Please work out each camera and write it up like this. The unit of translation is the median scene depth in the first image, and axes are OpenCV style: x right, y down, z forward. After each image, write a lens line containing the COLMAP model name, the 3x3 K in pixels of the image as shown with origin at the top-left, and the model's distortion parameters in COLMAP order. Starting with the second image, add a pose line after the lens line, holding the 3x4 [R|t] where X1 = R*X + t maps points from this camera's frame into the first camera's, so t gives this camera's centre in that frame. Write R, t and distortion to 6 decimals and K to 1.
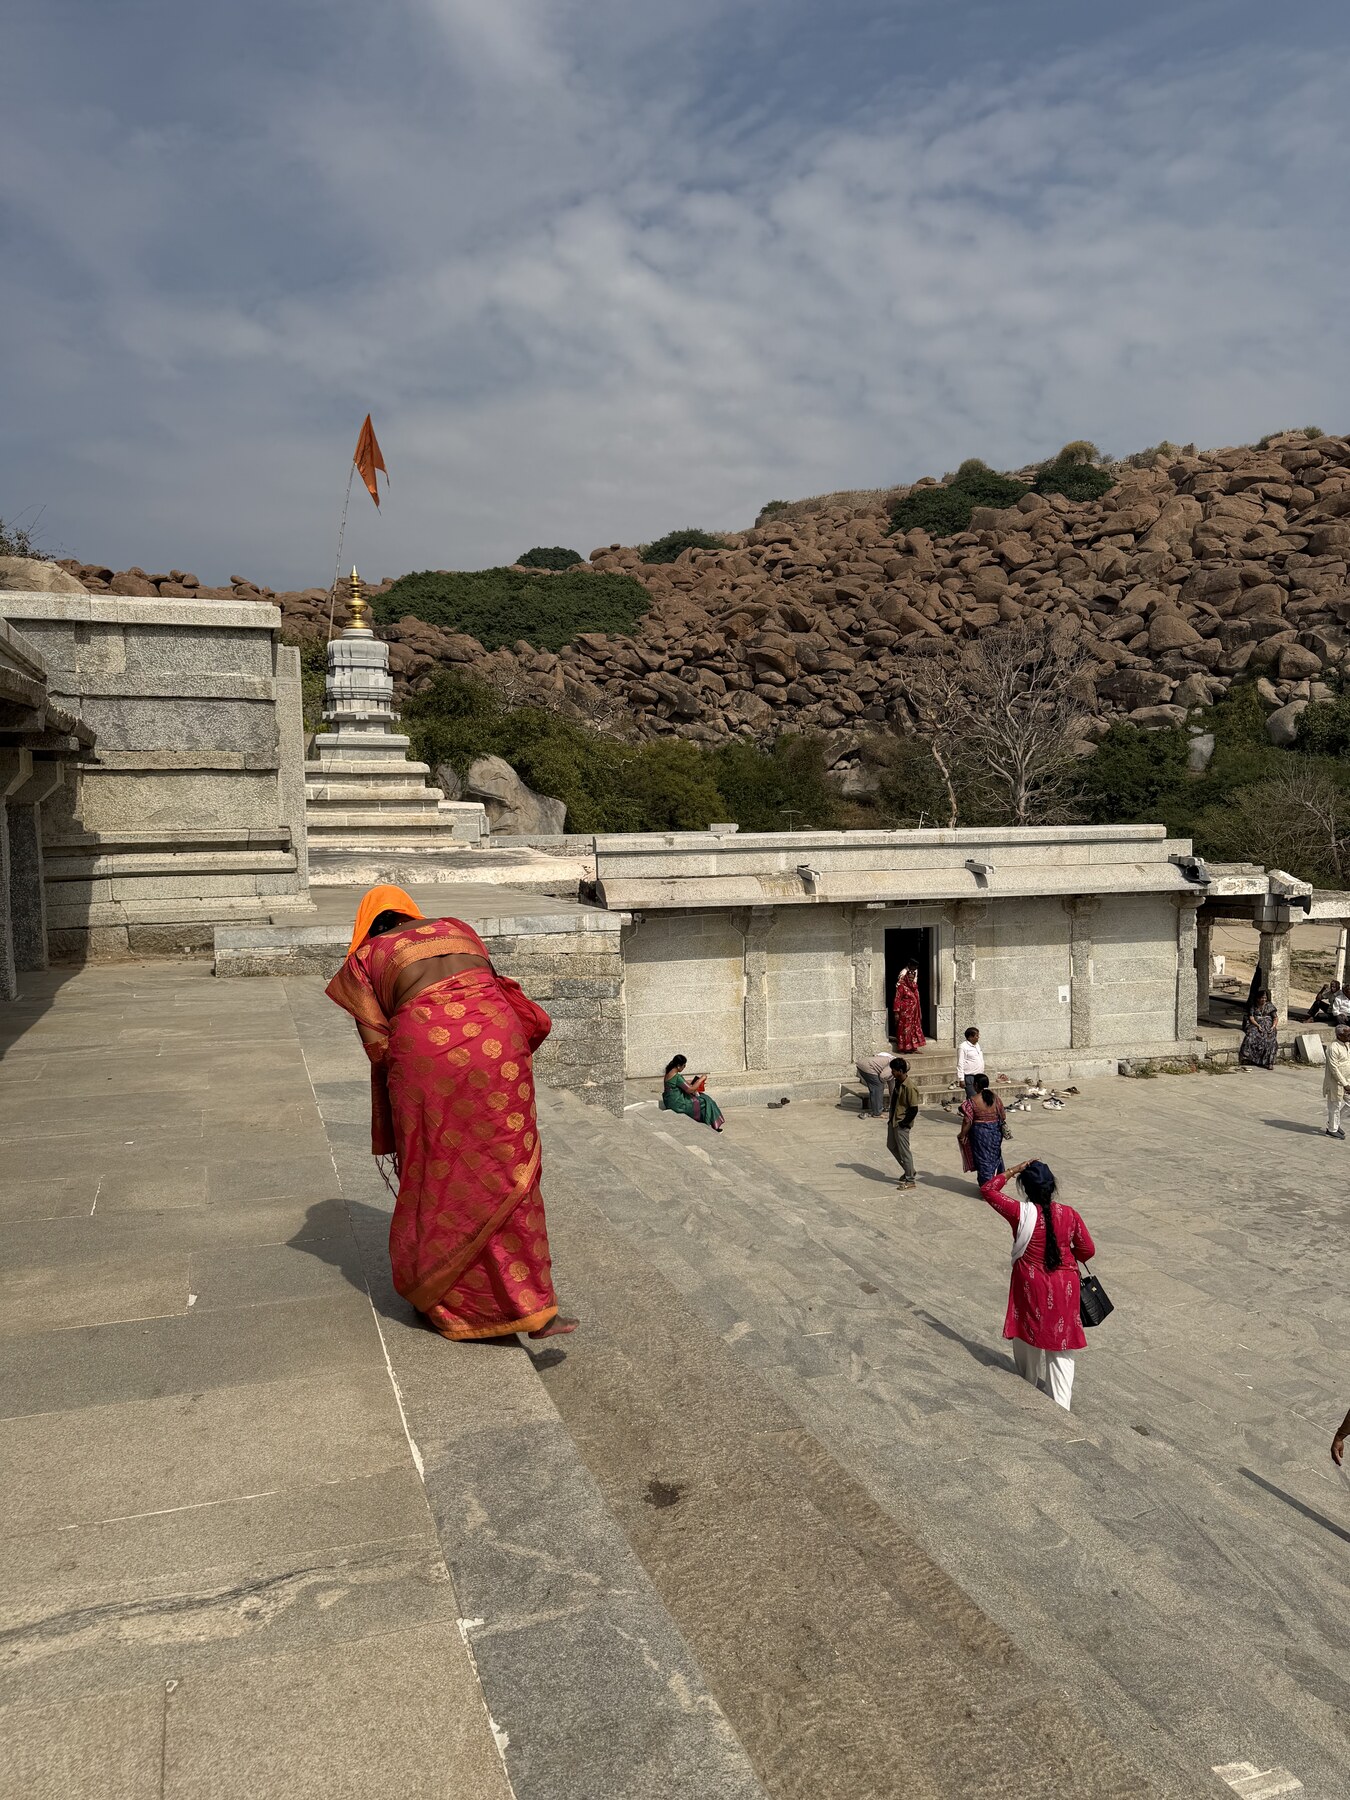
lens RADIAL K [[1289.7, 0, 675.1], [0, 1289.7, 887.0], [0, 0, 1]] dist [0.057864, -0.068393]
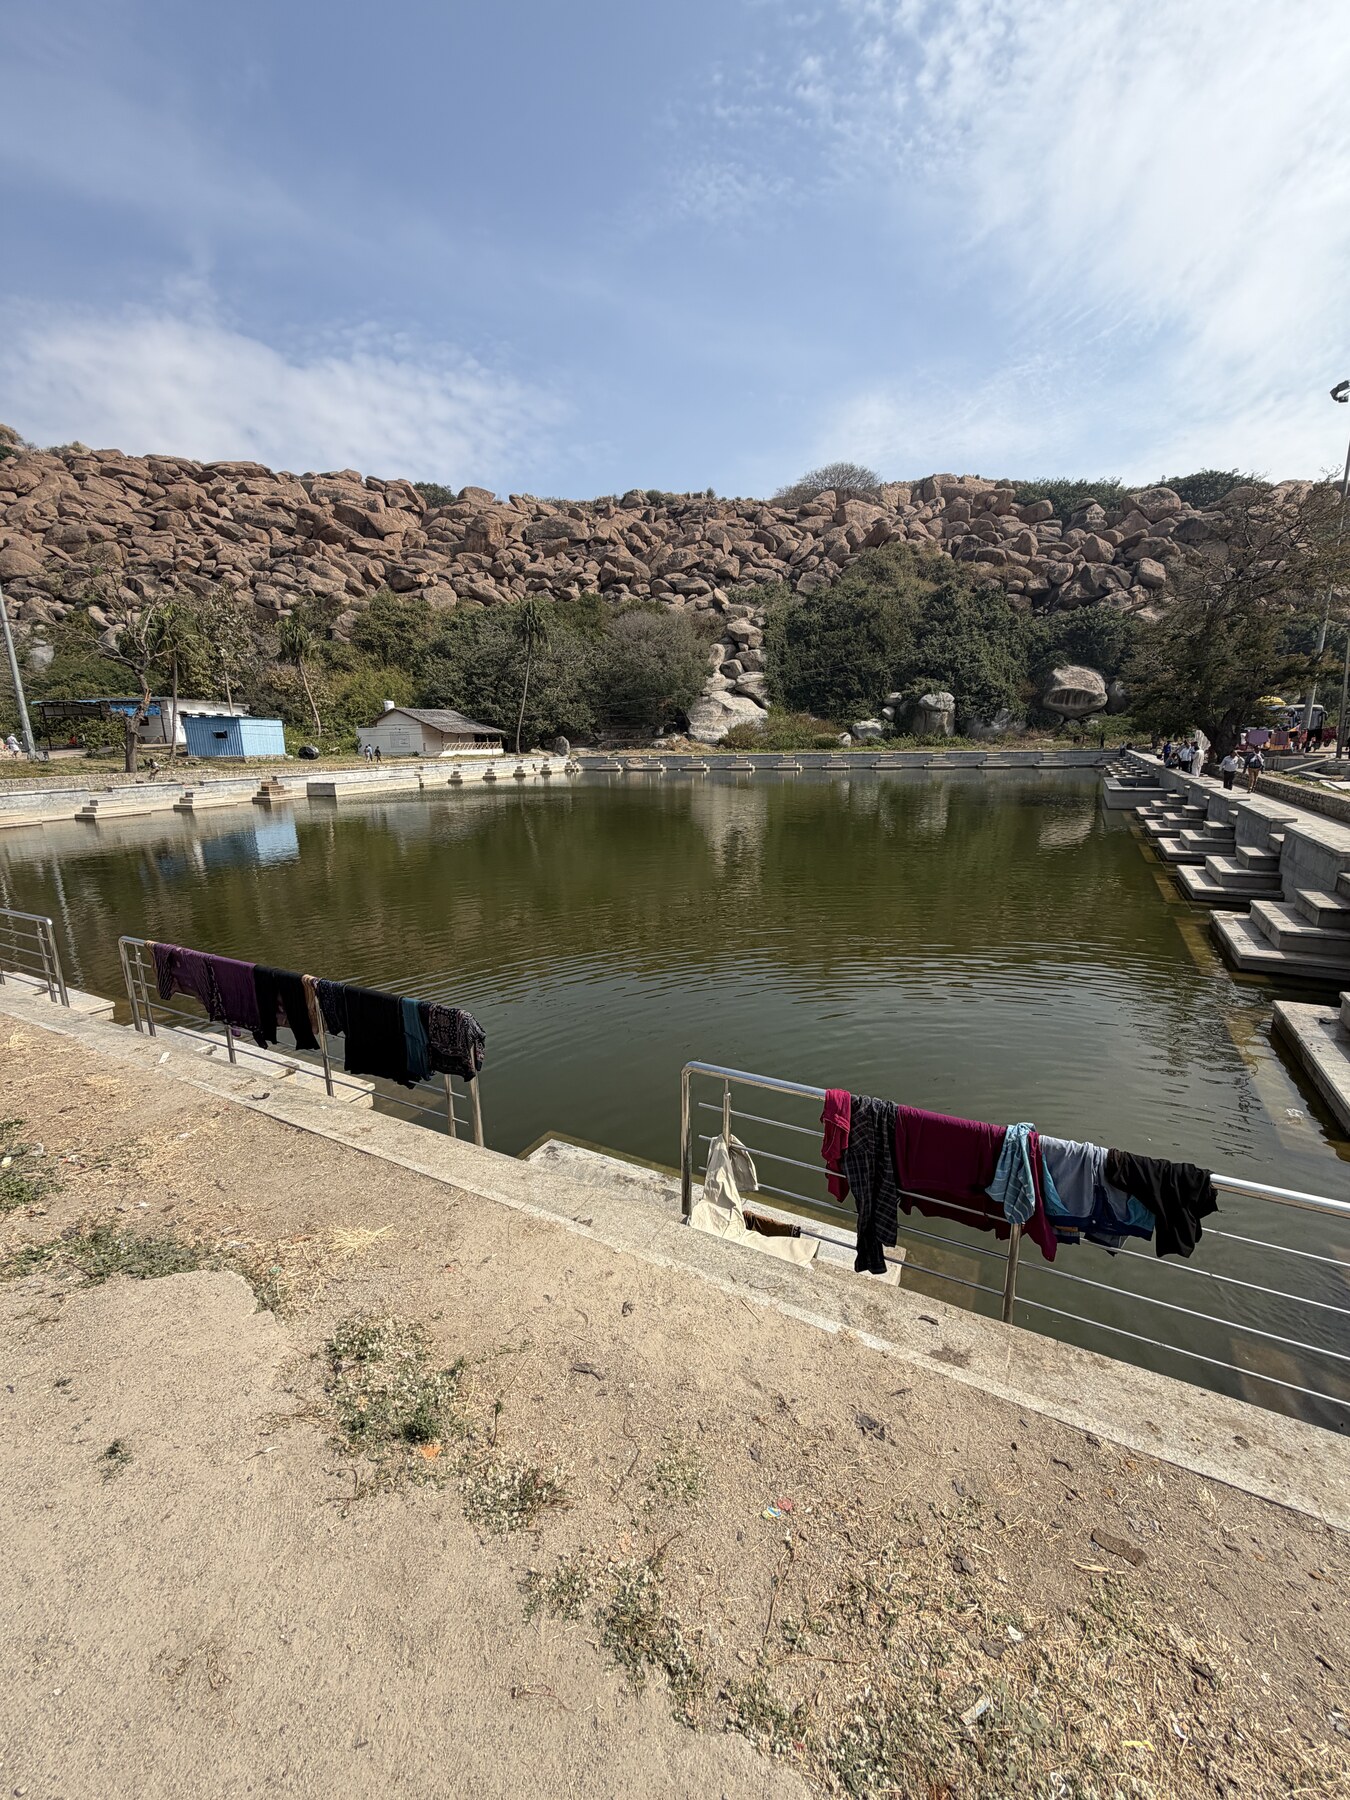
lens RADIAL K [[713.7, 0, 682.4], [0, 713.7, 913.0], [0, 0, 1]] dist [-0.004037, 0.000351]
pose [[0.634168, -0.178247, 0.752369, 0.205700], [0.053101, 0.980807, 0.187610, 0.038496], [-0.771370, -0.079025, 0.631462, 0.044732]]
